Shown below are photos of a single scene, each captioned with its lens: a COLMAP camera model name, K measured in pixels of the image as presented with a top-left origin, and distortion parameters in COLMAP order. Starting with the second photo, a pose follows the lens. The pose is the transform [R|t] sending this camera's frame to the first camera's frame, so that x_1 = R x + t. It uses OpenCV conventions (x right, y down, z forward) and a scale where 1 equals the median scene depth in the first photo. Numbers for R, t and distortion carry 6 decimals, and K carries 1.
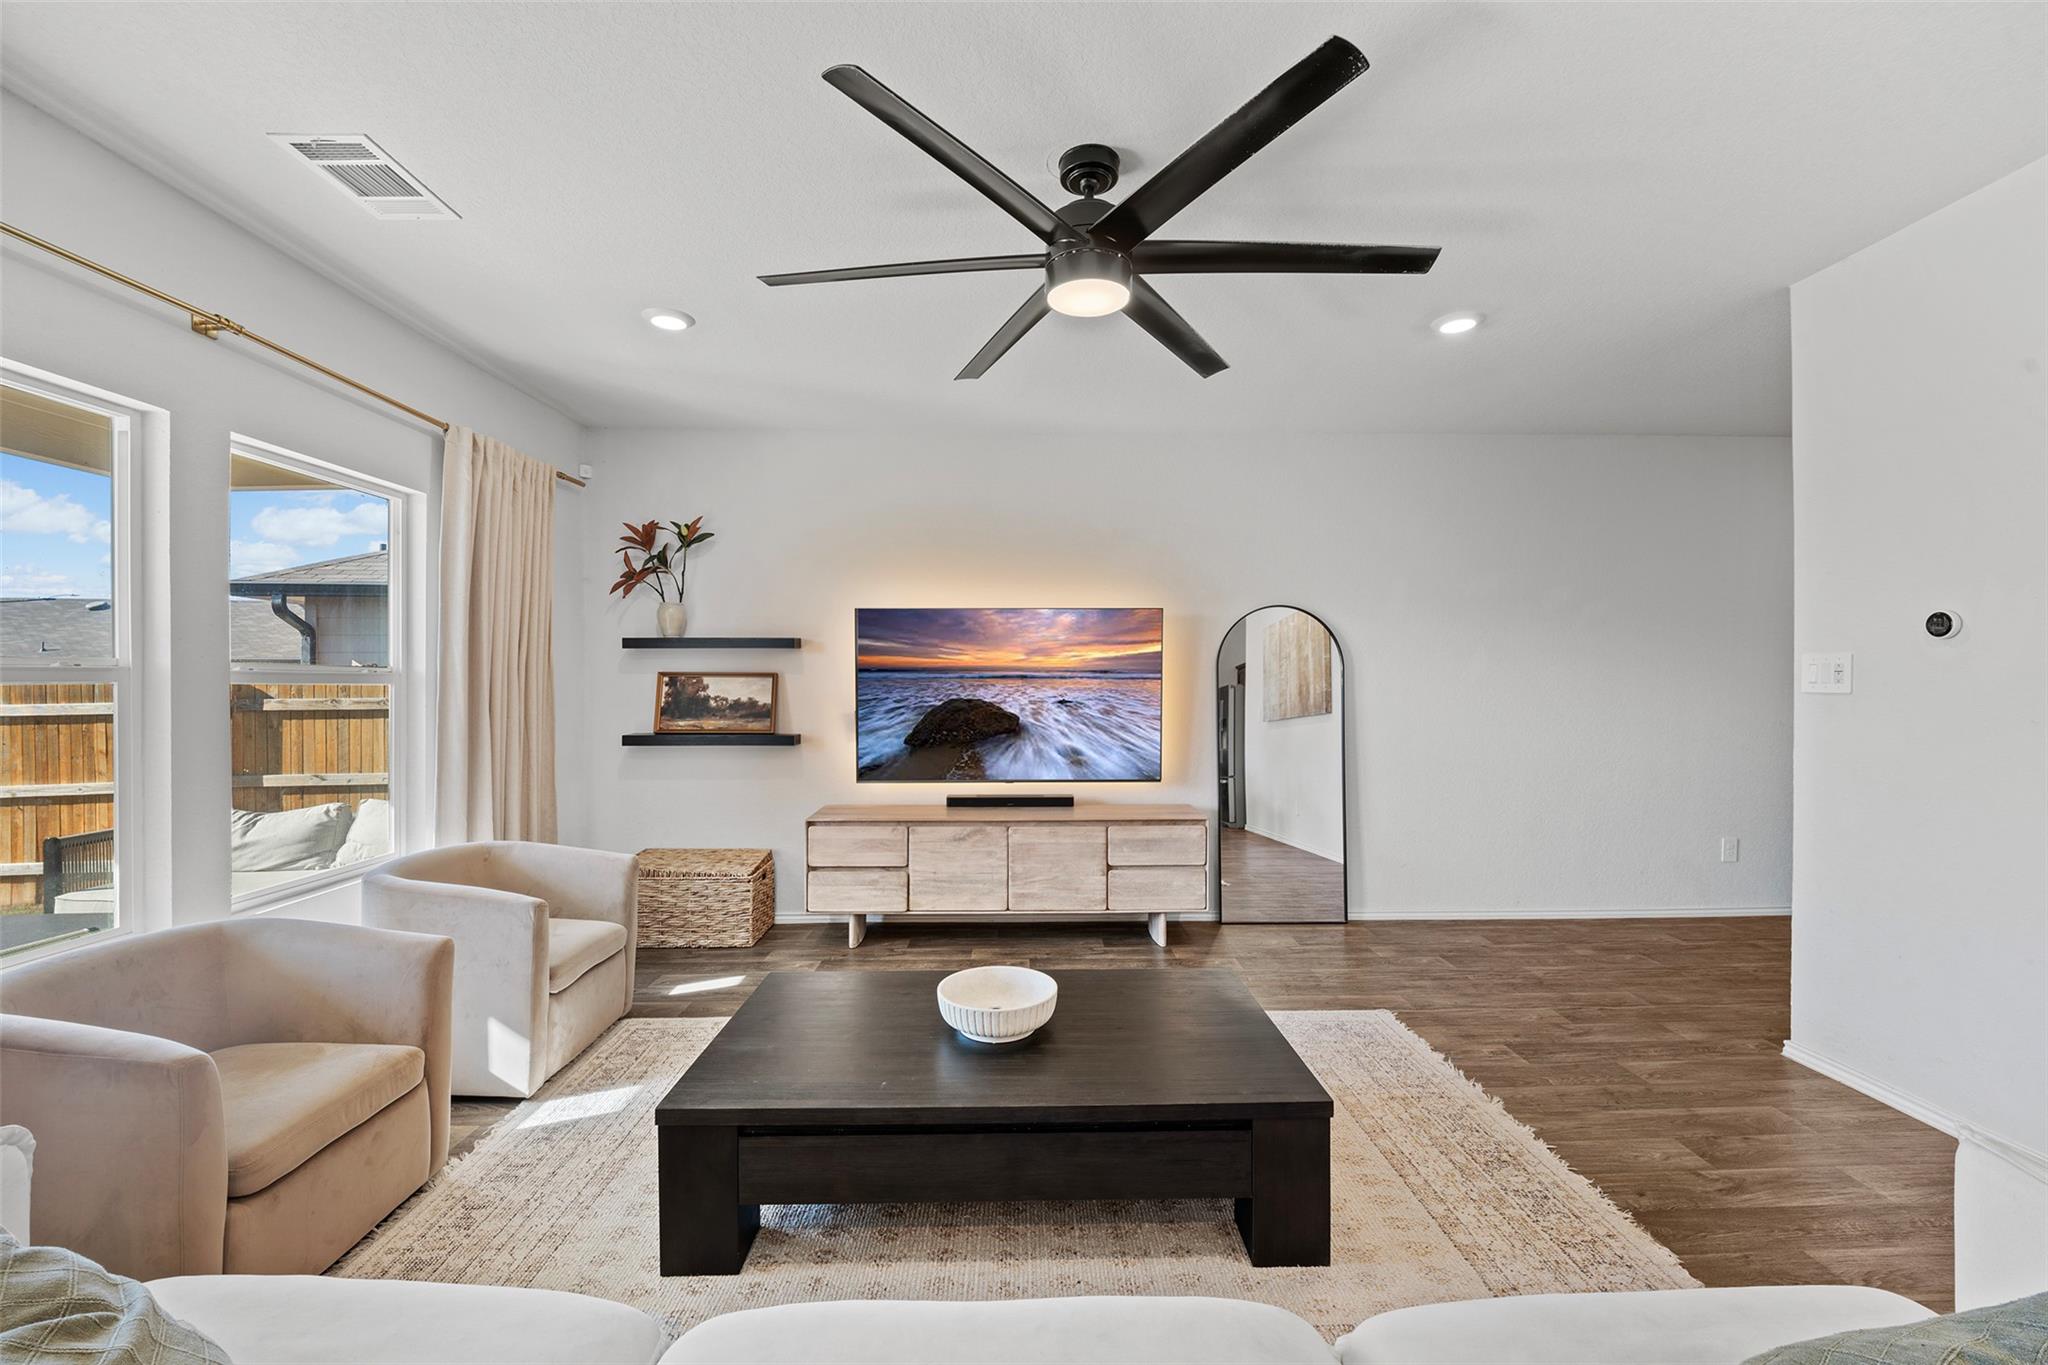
lens RADIAL K [[848.6, 0, 1027.5], [0, 848.6, 681.7], [0, 0, 1]] dist [-0.006920, -0.002945]
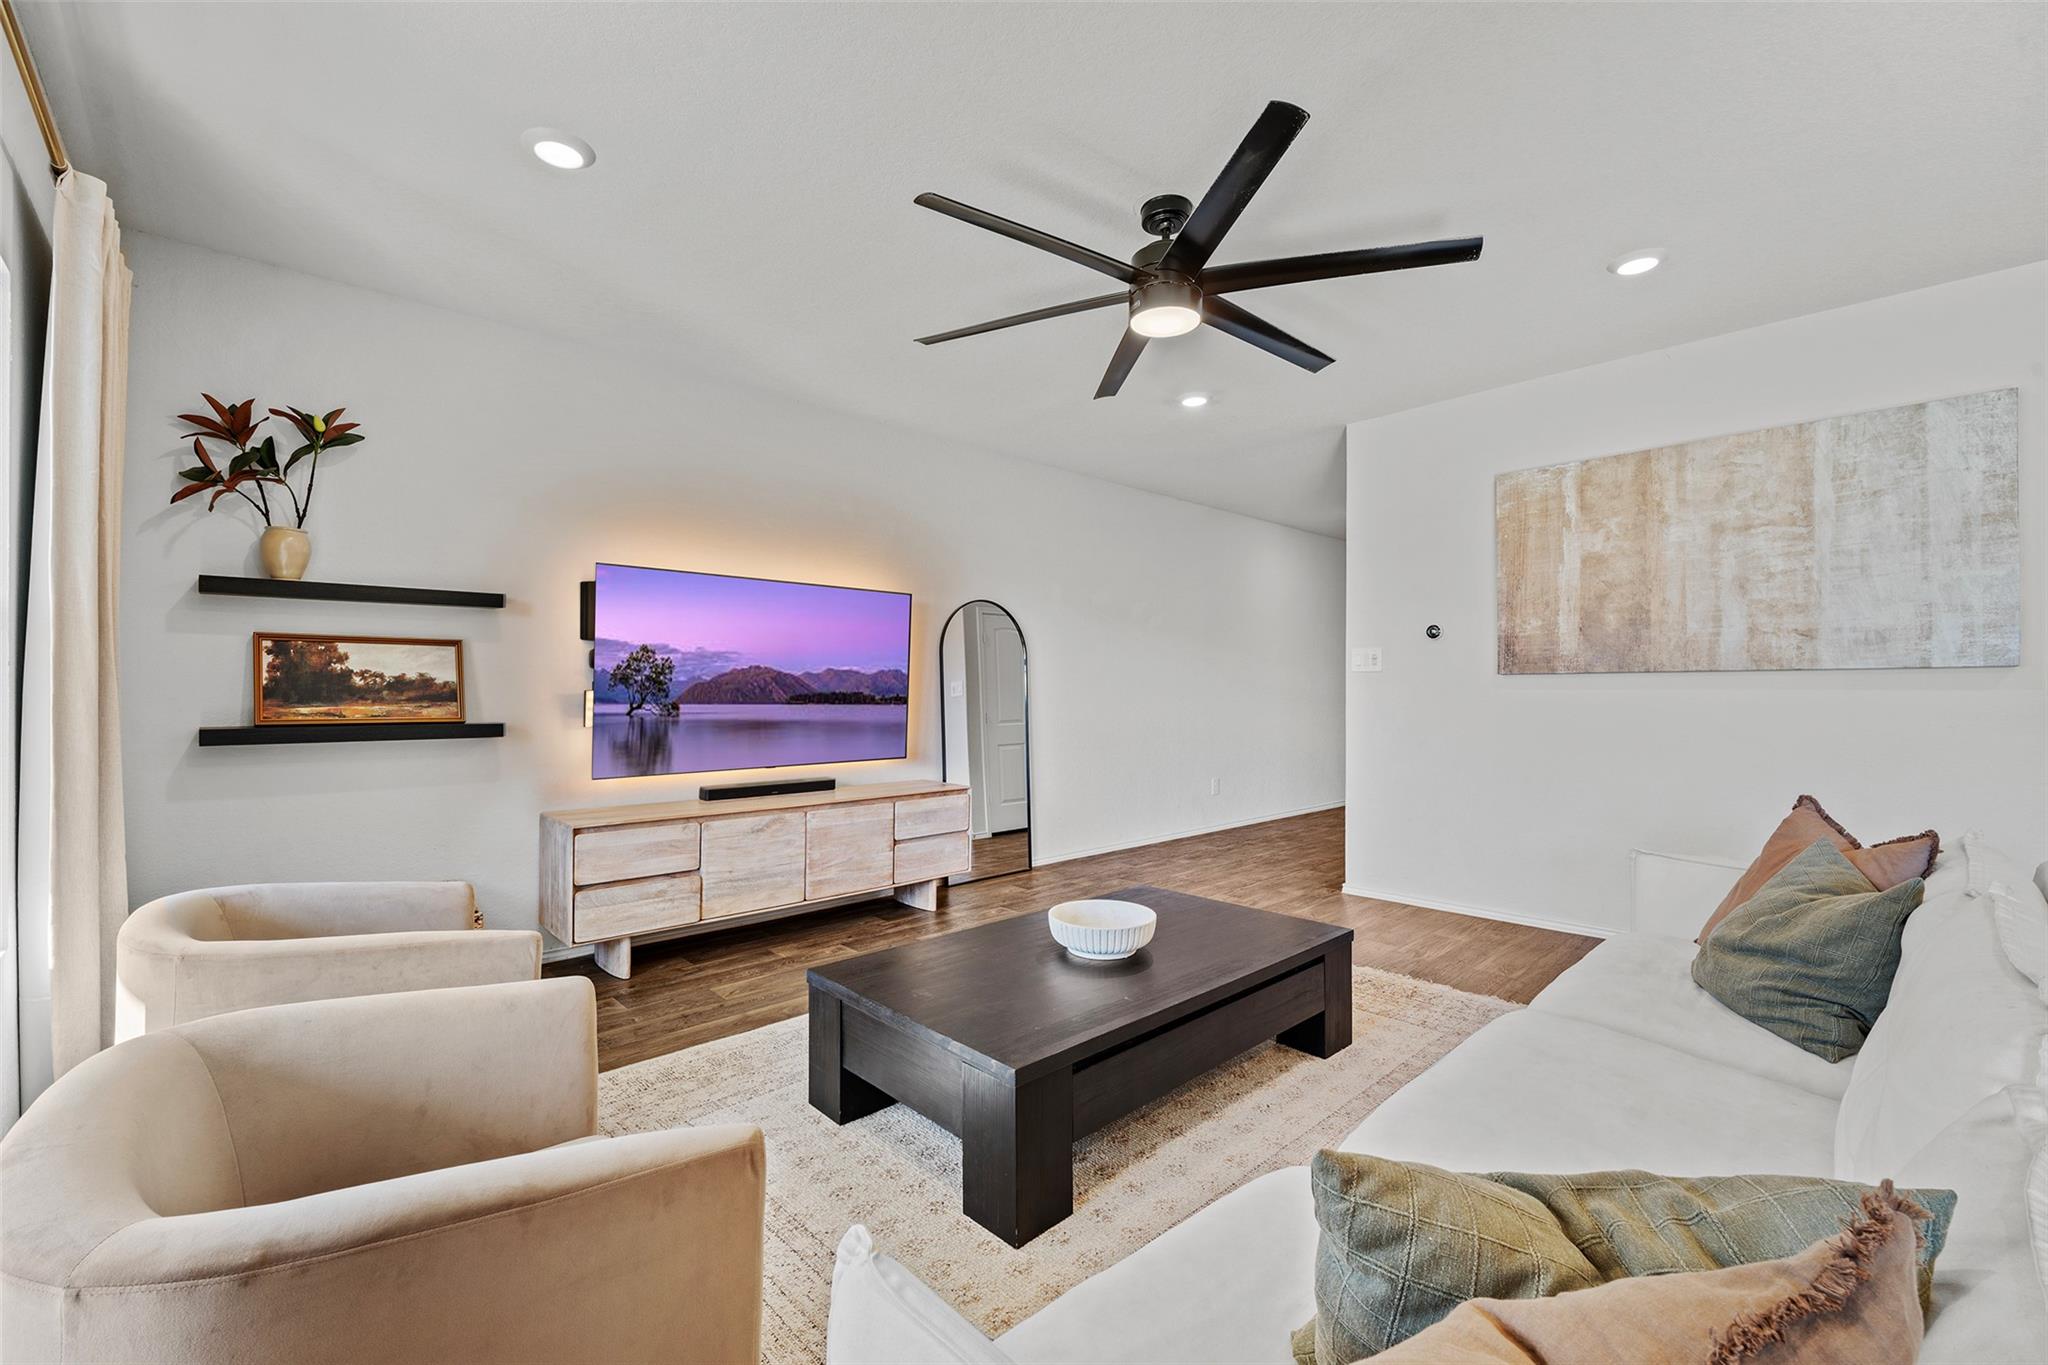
lens RADIAL K [[848.6, 0, 1039.8], [0, 848.6, 689.5], [0, 0, 1]] dist [-0.006920, -0.002945]
pose [[0.737406, 0.002354, 0.675446, -0.431313], [0.000104, 0.999994, -0.003598, 0.035323], [-0.675450, 0.002723, 0.737401, 0.117908]]
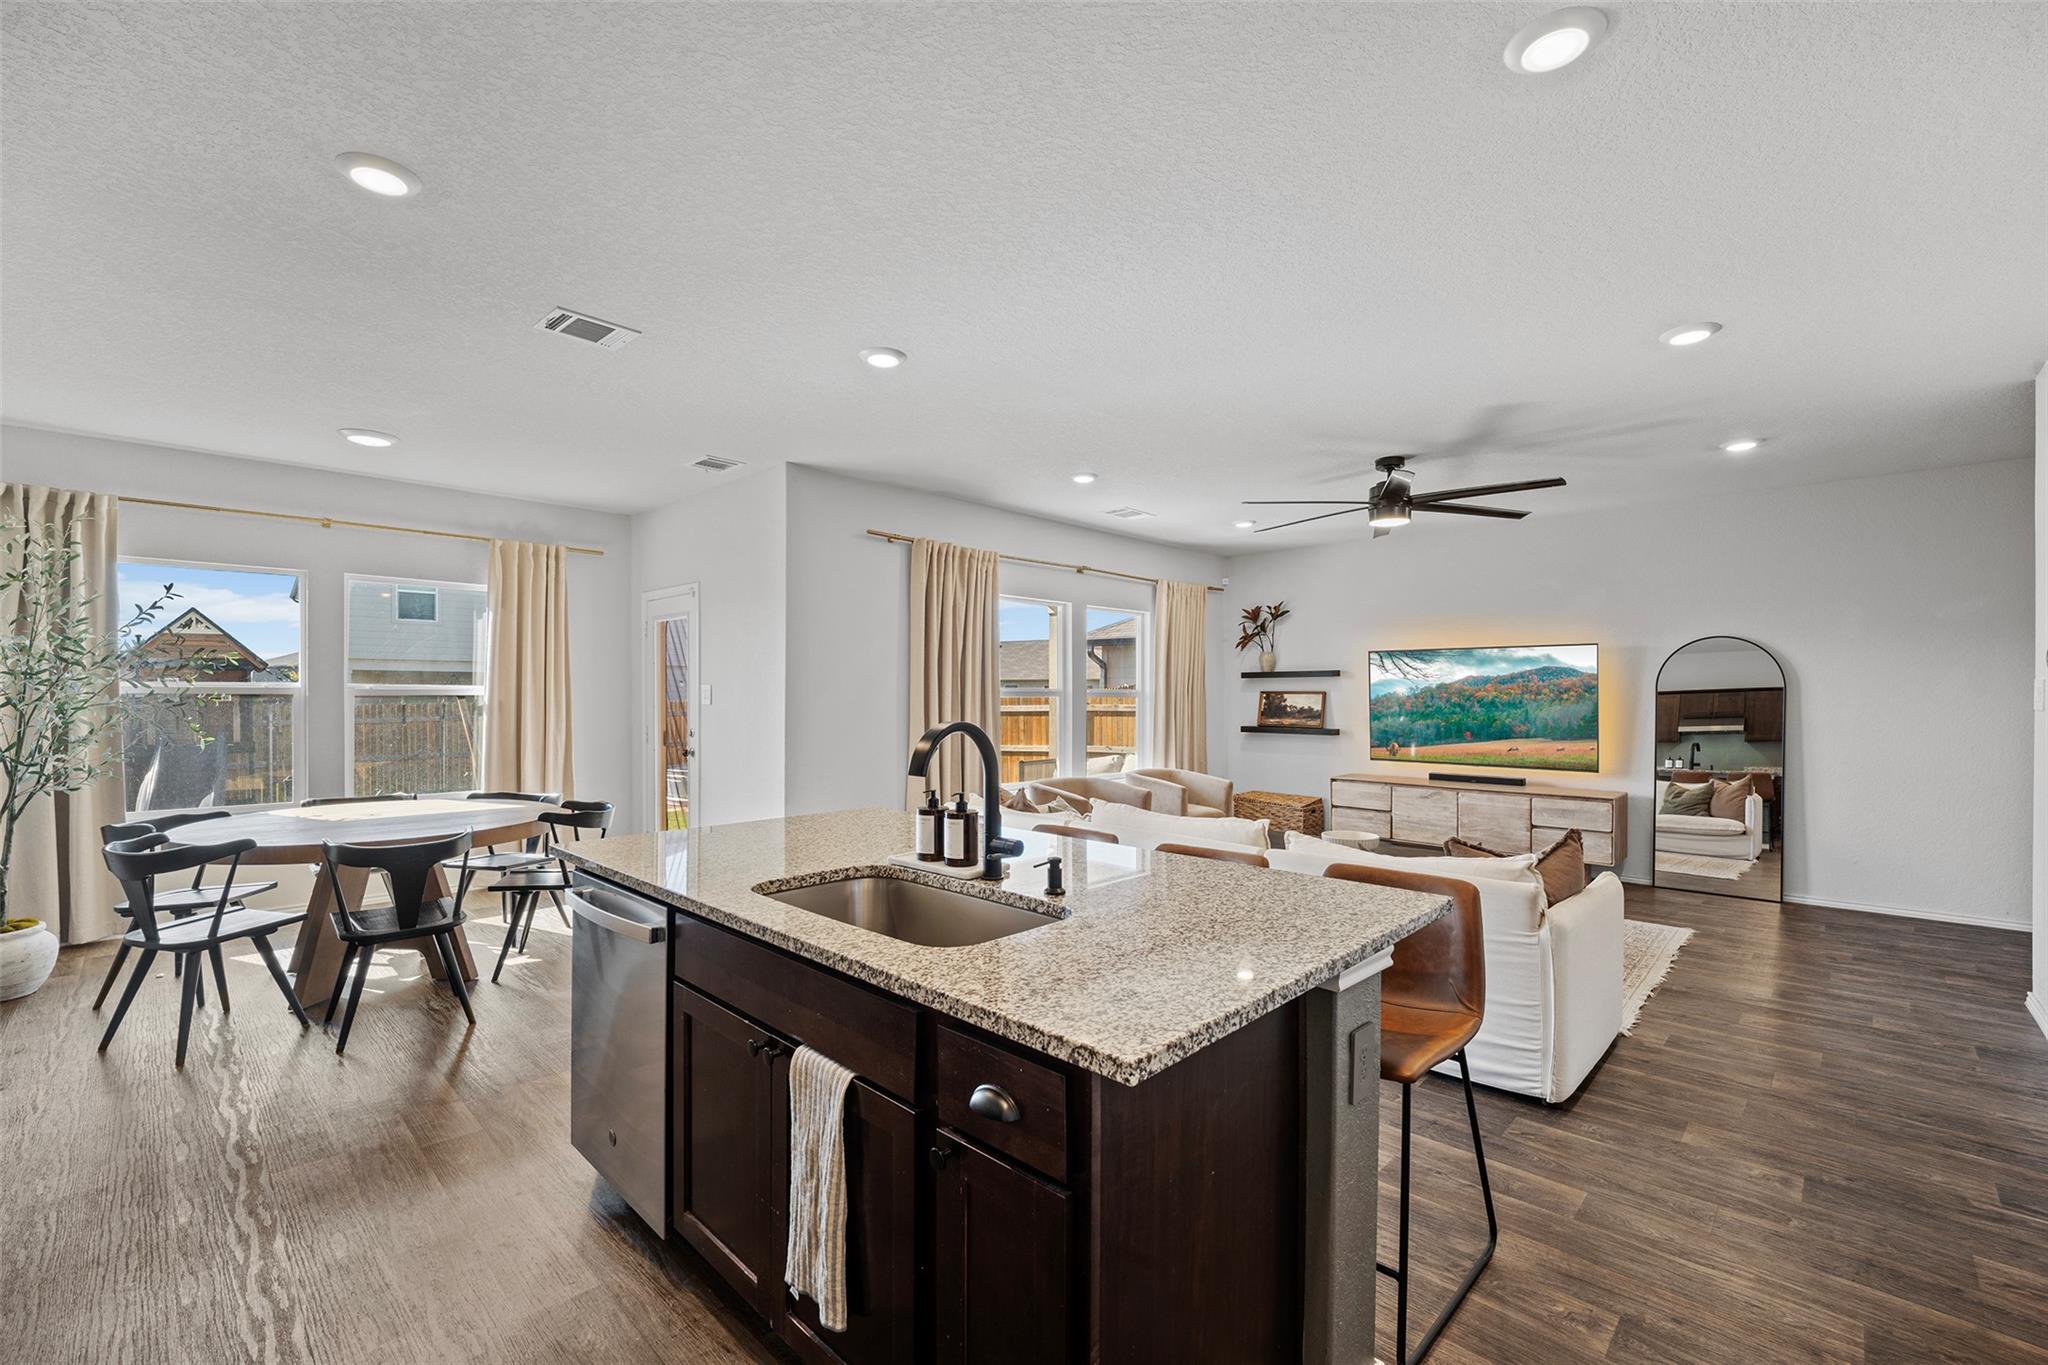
lens RADIAL K [[848.6, 0, 1024.4], [0, 848.6, 694.6], [0, 0, 1]] dist [-0.006920, -0.002945]
pose [[0.702349, 0.003075, -0.711826, 0.482658], [-0.004276, 0.999991, 0.000102, -0.002477], [0.711820, 0.002972, 0.702356, -0.599304]]
